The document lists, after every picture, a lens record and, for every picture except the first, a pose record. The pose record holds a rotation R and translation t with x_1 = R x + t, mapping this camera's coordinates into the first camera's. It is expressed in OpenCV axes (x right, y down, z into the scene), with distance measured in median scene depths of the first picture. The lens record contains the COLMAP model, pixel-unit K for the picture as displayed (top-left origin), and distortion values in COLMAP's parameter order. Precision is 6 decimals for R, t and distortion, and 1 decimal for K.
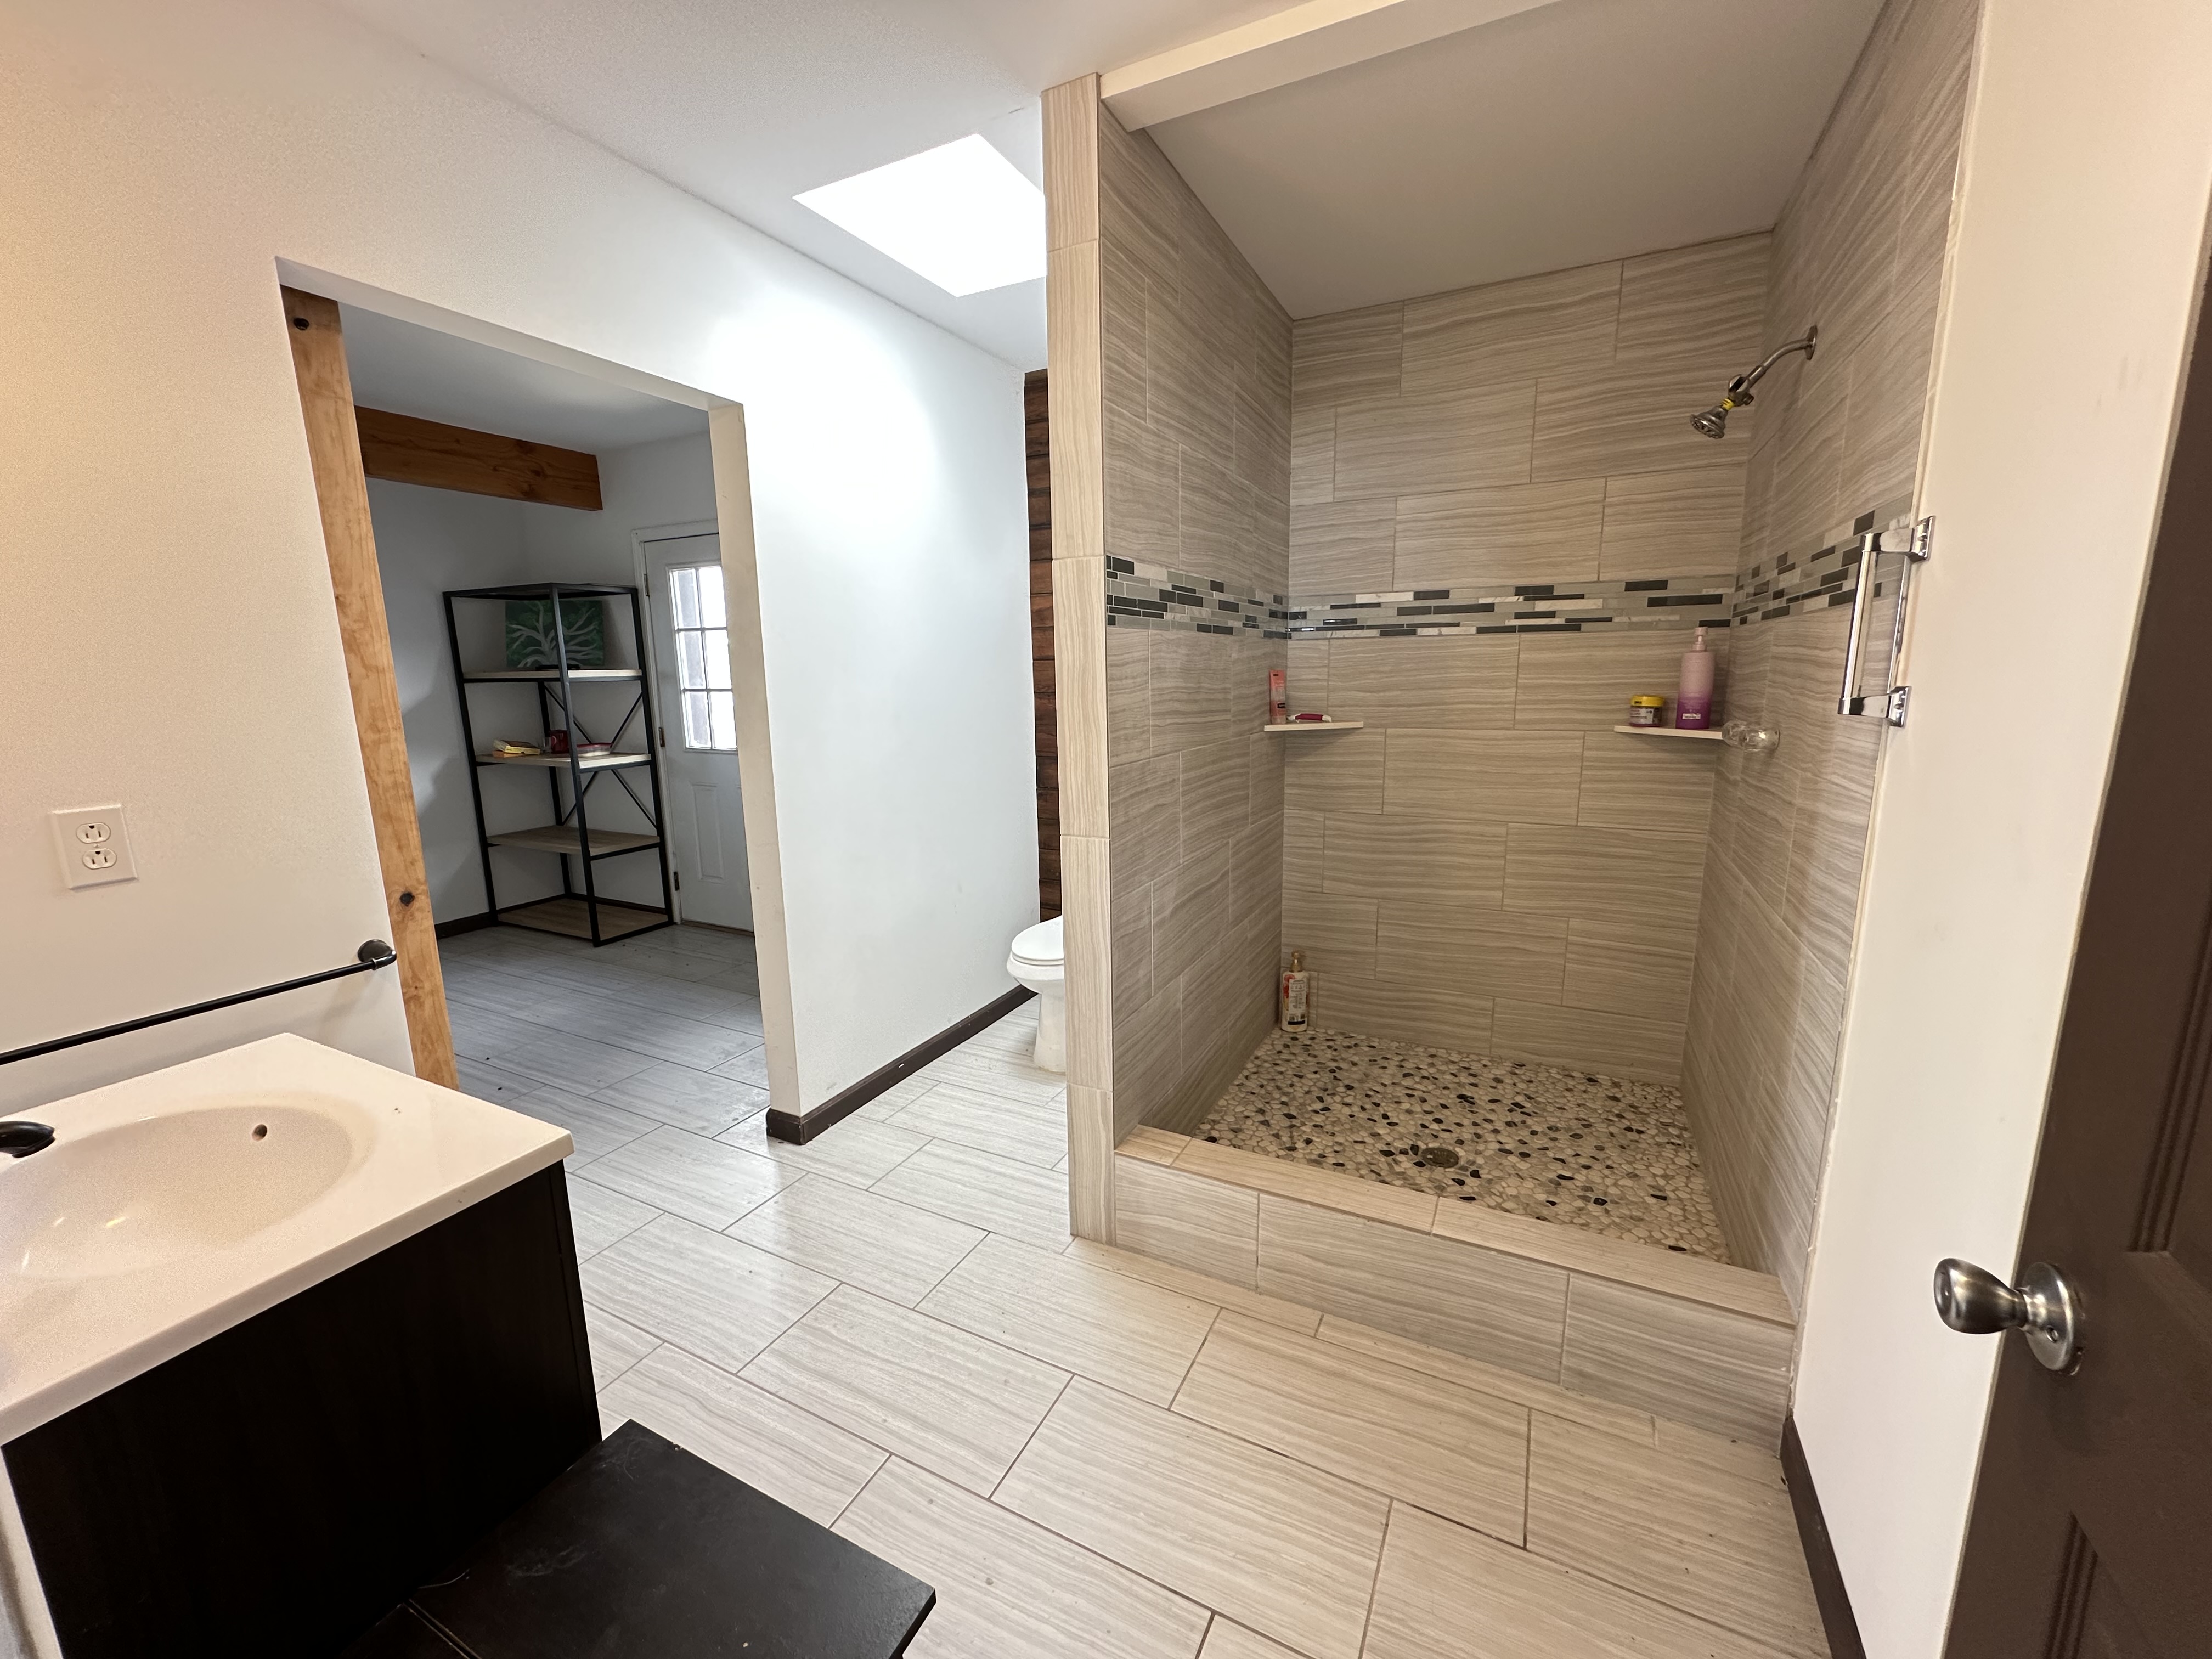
lens RADIAL K [[883.0, 0, 1104.9], [0, 883.0, 825.4], [0, 0, 1]] dist [-0.004647, 0.000465]
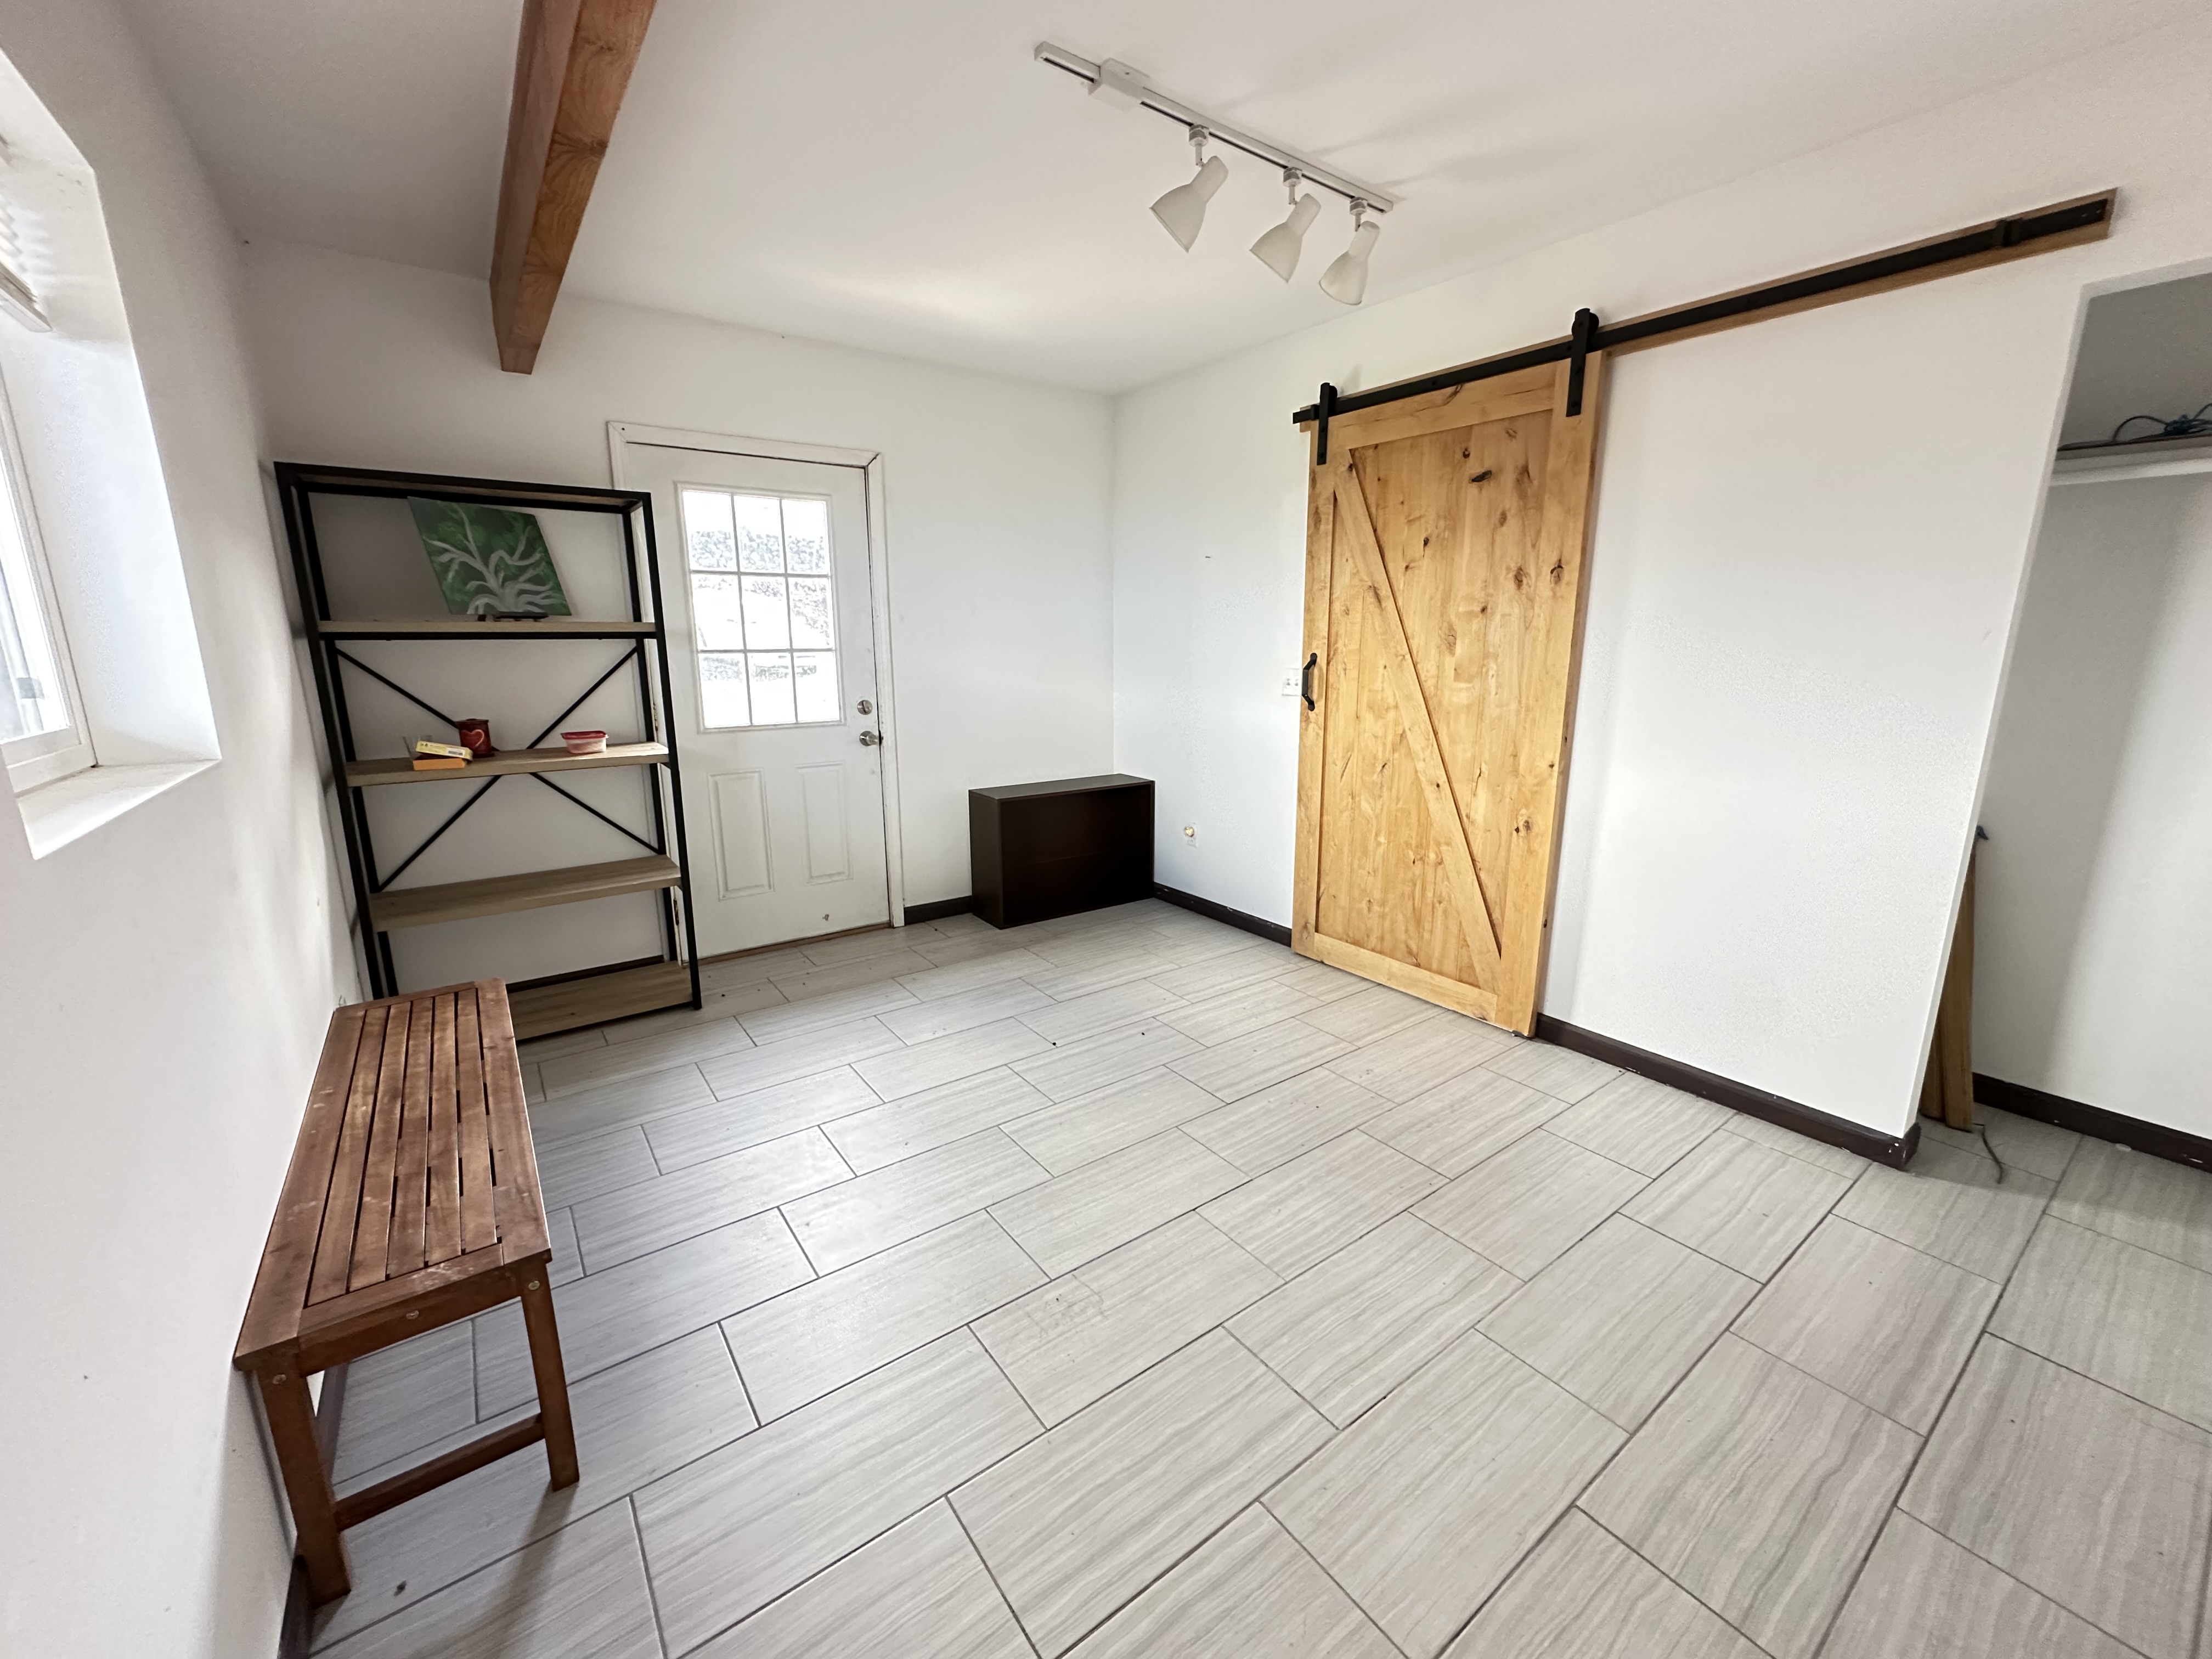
lens RADIAL K [[883.0, 0, 1104.9], [0, 883.0, 825.4], [0, 0, 1]] dist [-0.004647, 0.000465]
pose [[0.454558, -0.175240, 0.873309, -1.014003], [0.155665, 0.980996, 0.115825, -0.040641], [-0.877010, 0.083294, 0.473198, 0.349281]]
